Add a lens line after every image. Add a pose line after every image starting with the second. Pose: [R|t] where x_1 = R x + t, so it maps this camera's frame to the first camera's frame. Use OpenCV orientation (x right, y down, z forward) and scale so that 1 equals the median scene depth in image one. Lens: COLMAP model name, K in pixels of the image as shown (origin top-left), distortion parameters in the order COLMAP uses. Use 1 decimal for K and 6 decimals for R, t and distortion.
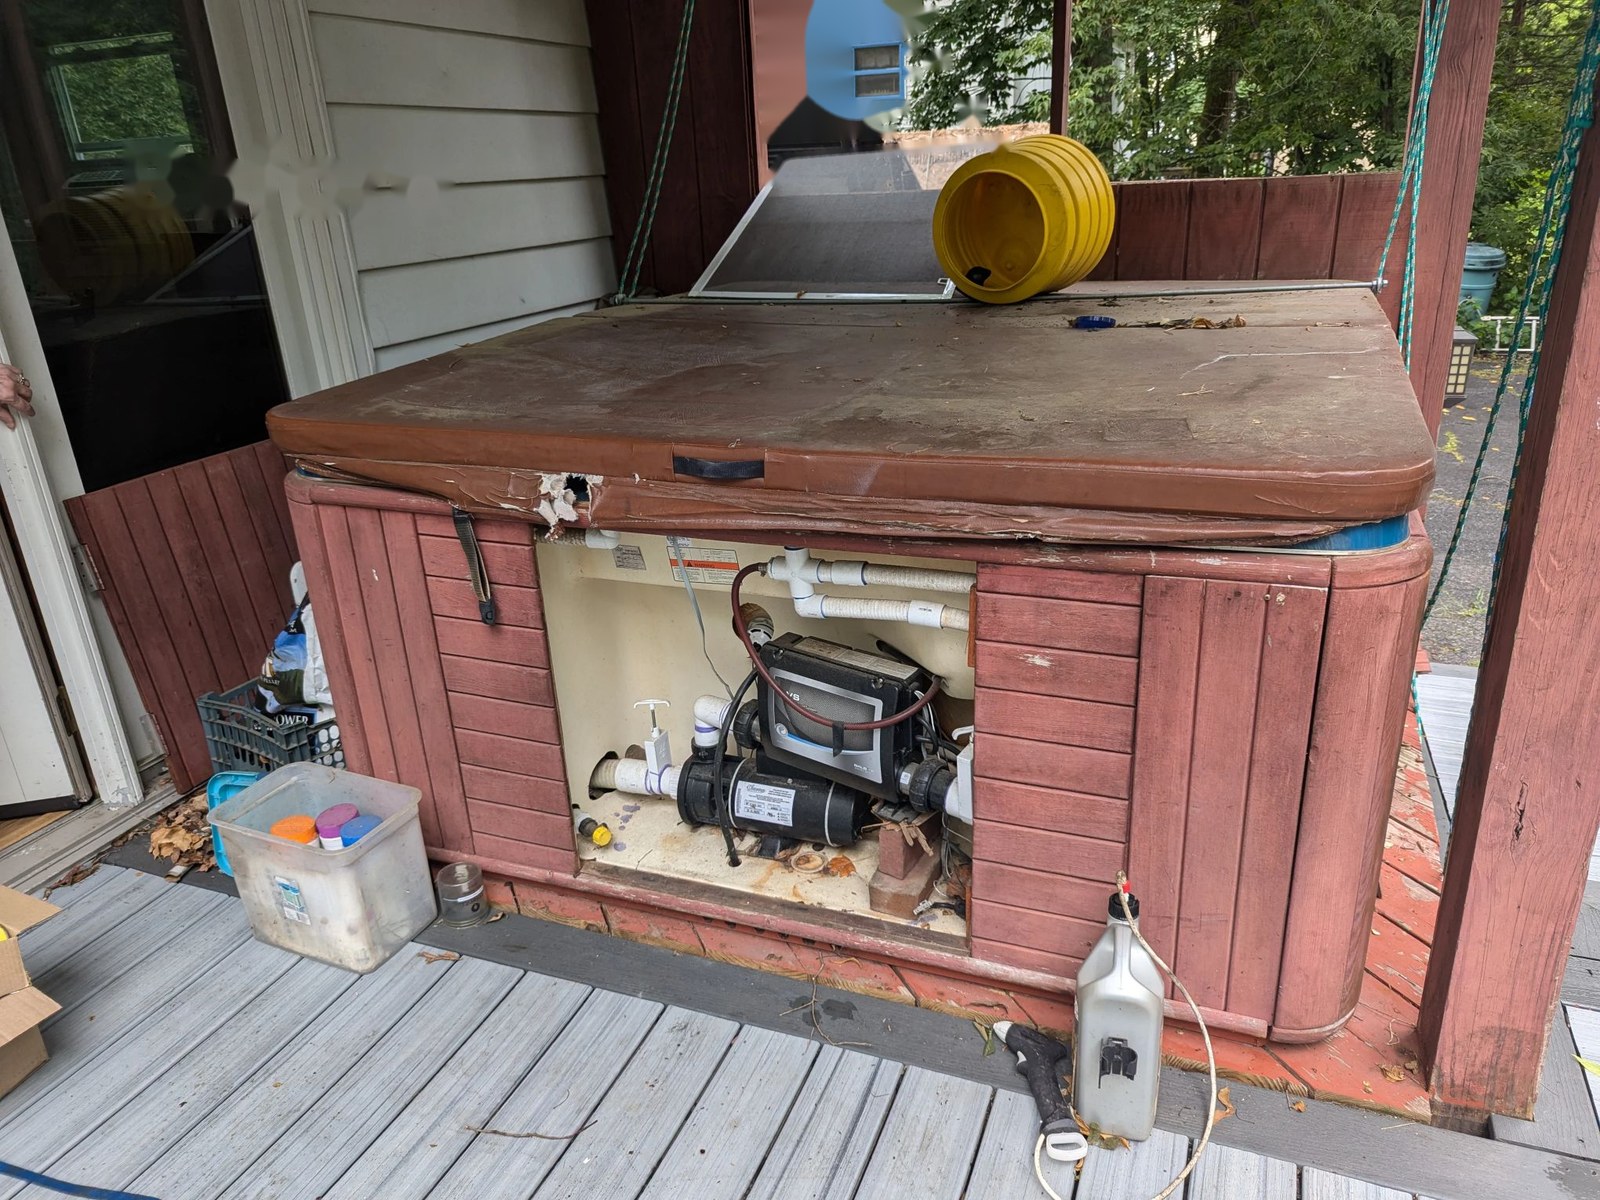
lens RADIAL K [[1122.8, 0, 801.6], [0, 1122.8, 608.5], [0, 0, 1]] dist [0.015188, -0.013685]
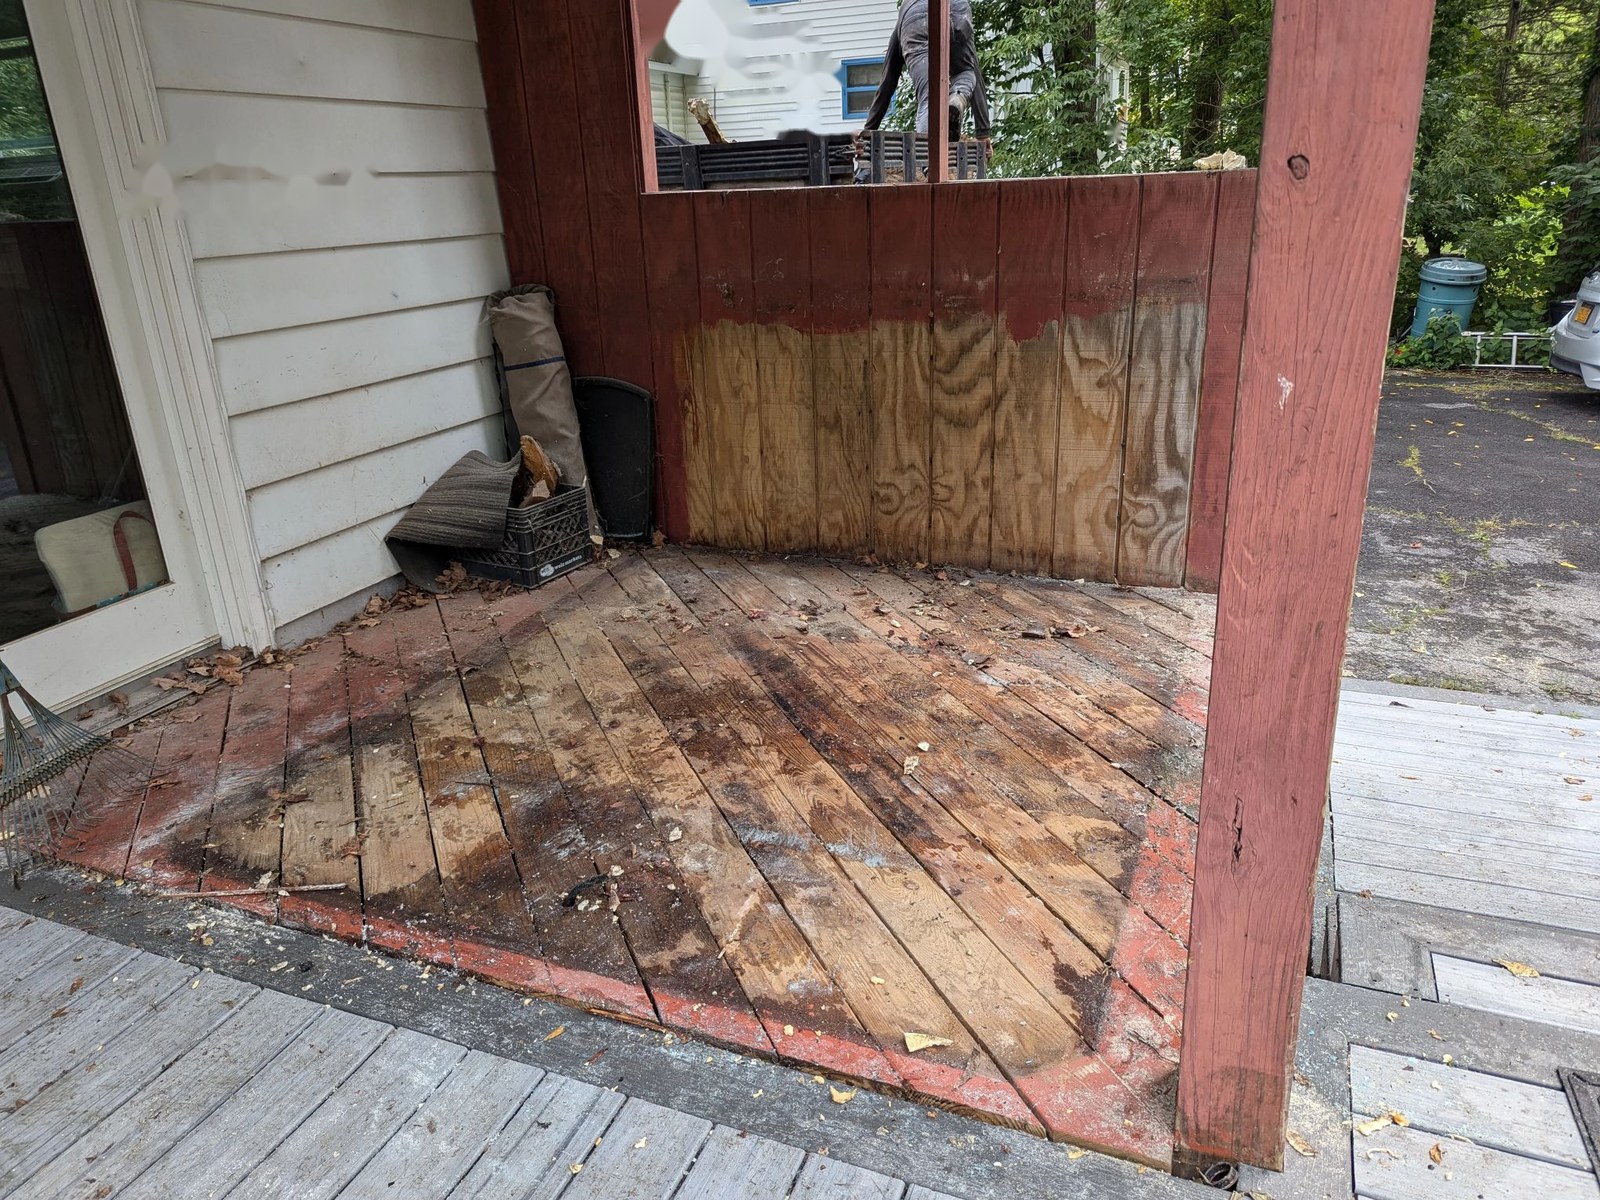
lens RADIAL K [[1122.8, 0, 797.5], [0, 1122.8, 592.8], [0, 0, 1]] dist [0.015188, -0.013685]
pose [[0.999729, 0.013299, -0.019130, 0.199192], [-0.013804, 0.999554, -0.026473, 0.011356], [0.018770, 0.026730, 0.999466, 0.050933]]
